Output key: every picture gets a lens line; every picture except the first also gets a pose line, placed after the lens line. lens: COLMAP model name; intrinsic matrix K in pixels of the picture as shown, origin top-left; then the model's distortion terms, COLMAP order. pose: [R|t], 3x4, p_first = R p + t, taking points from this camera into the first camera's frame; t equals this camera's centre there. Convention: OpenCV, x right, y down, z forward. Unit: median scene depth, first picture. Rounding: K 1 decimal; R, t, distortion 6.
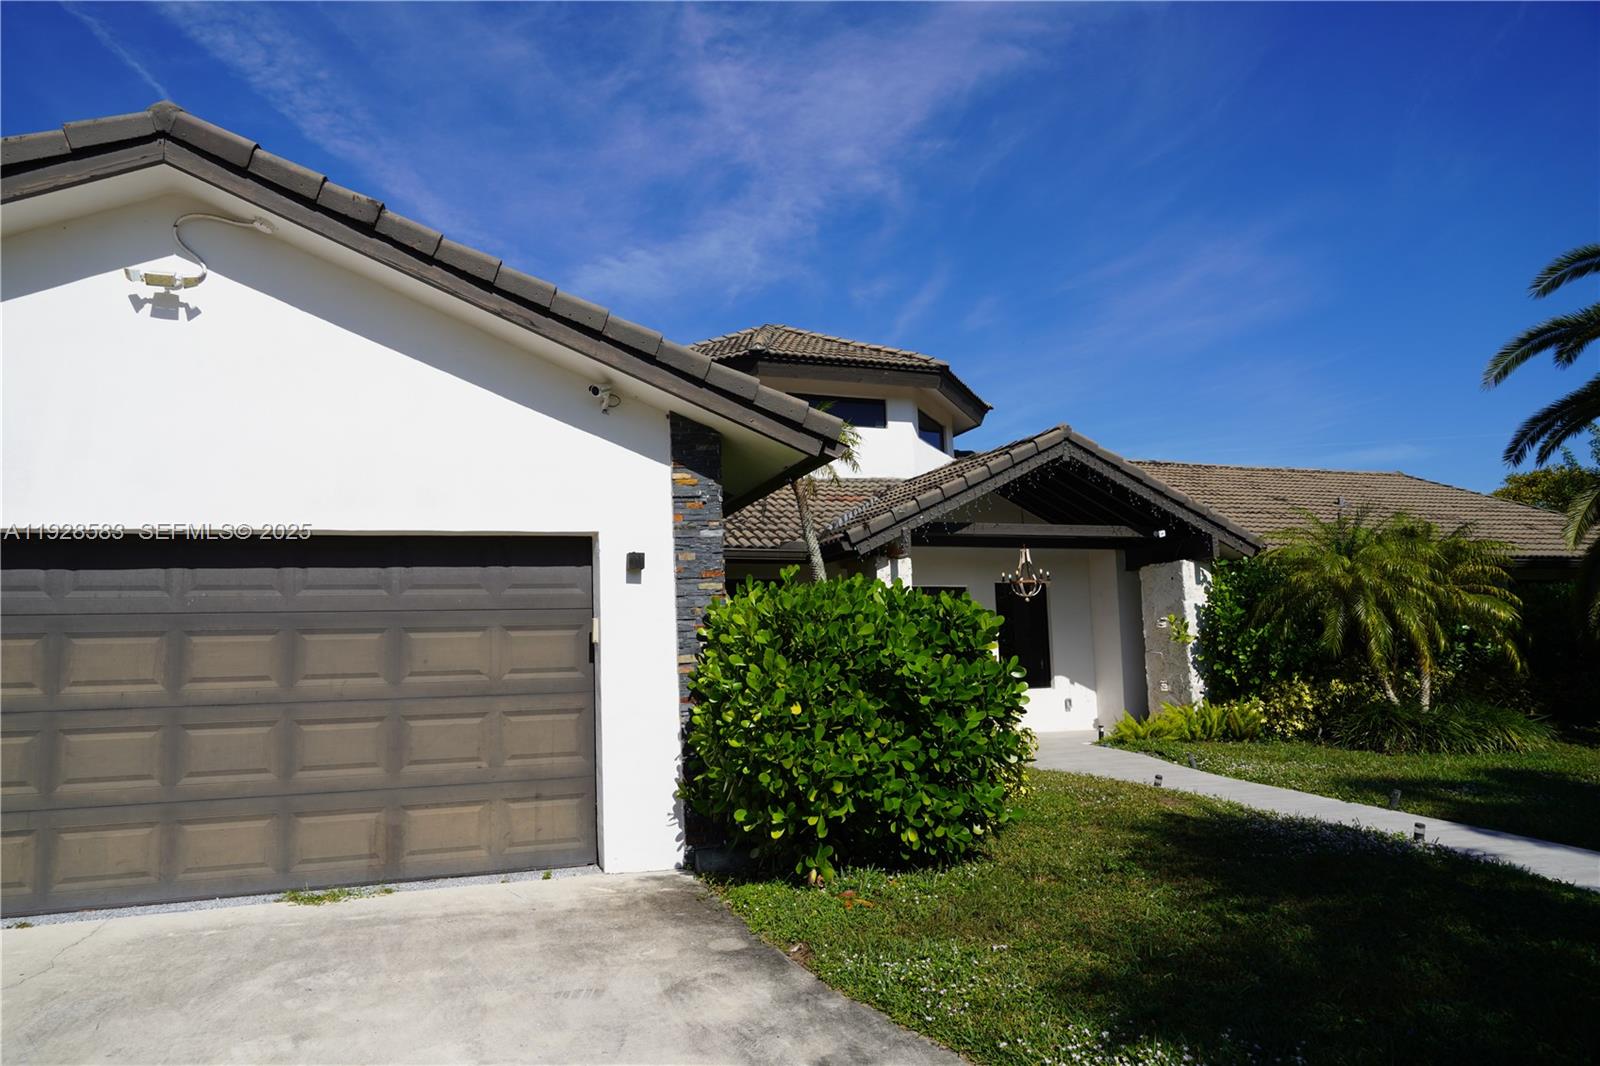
lens RADIAL K [[1085.9, 0, 803.8], [0, 1085.9, 536.4], [0, 0, 1]] dist [-0.001564, 0.001260]
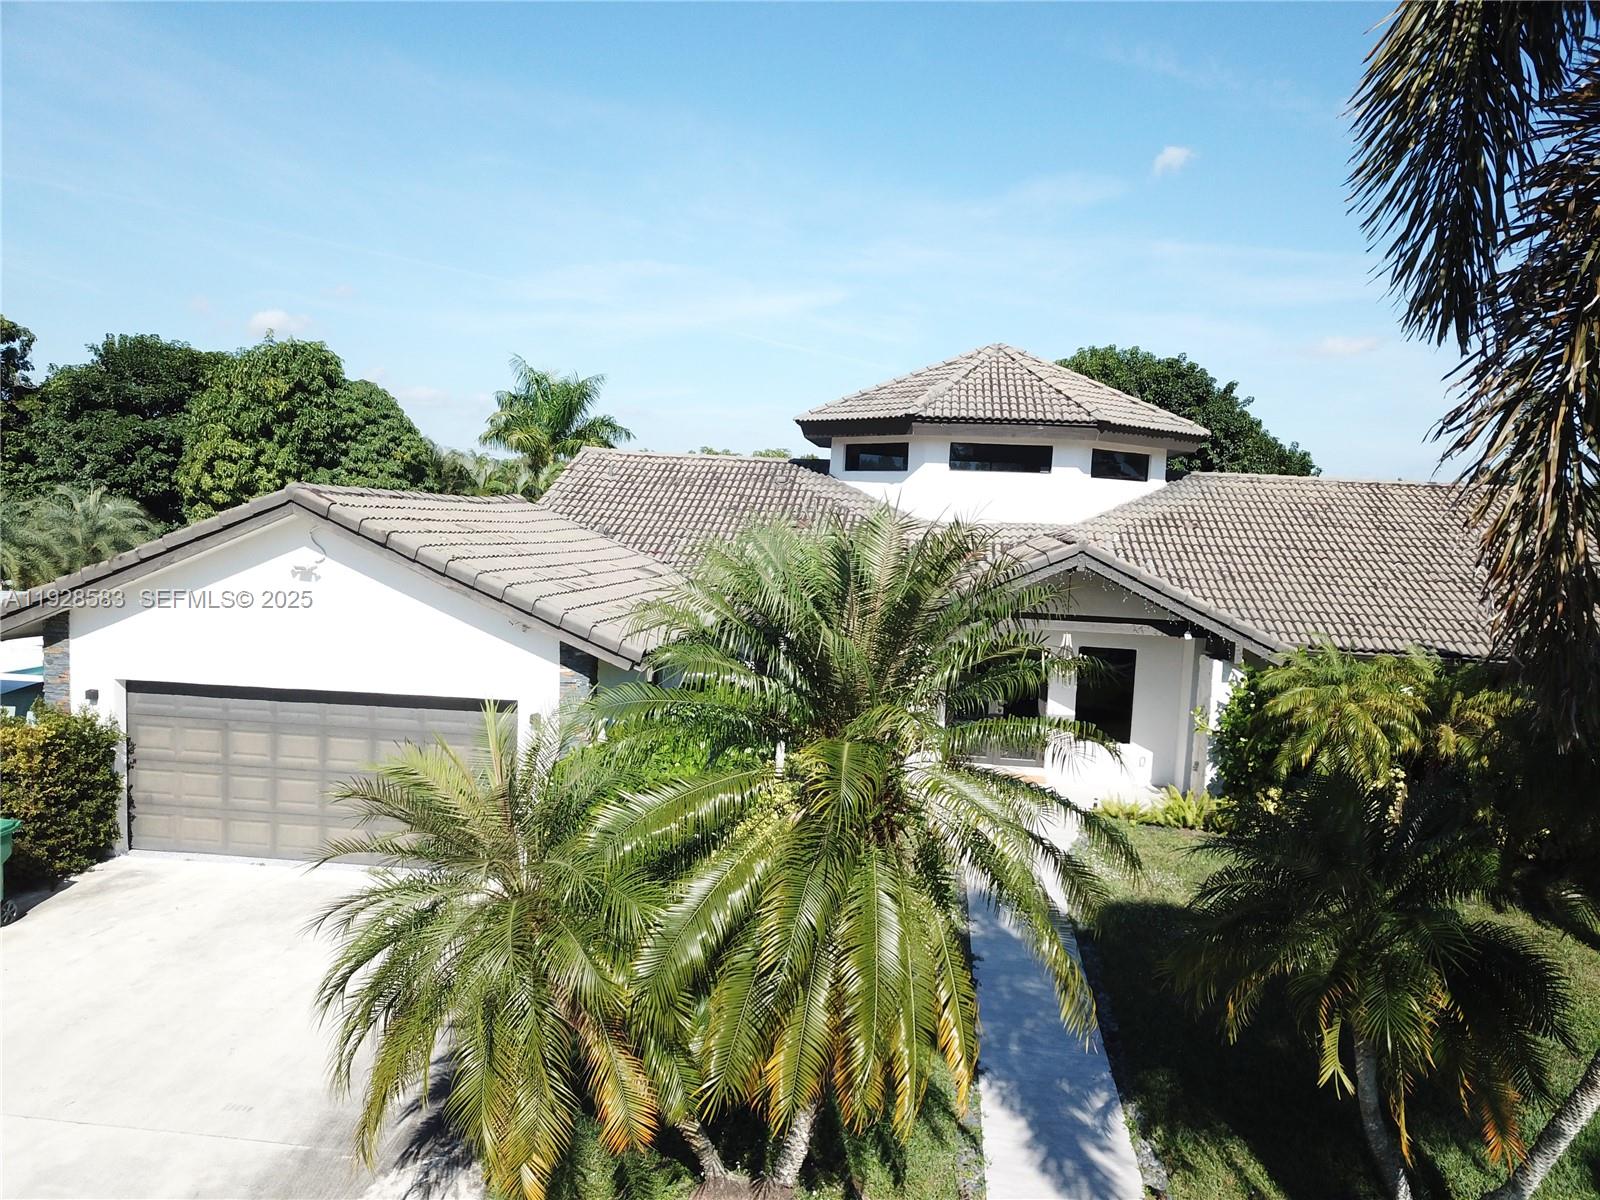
lens RADIAL K [[1196.9, 0, 800.8], [0, 1196.9, 601.4], [0, 0, 1]] dist [0.015793, 0.006041]
pose [[0.894784, 0.104182, -0.434175, 0.701309], [-0.019777, 0.980691, 0.194563, -0.367487], [0.446061, -0.165505, 0.879567, -0.317401]]
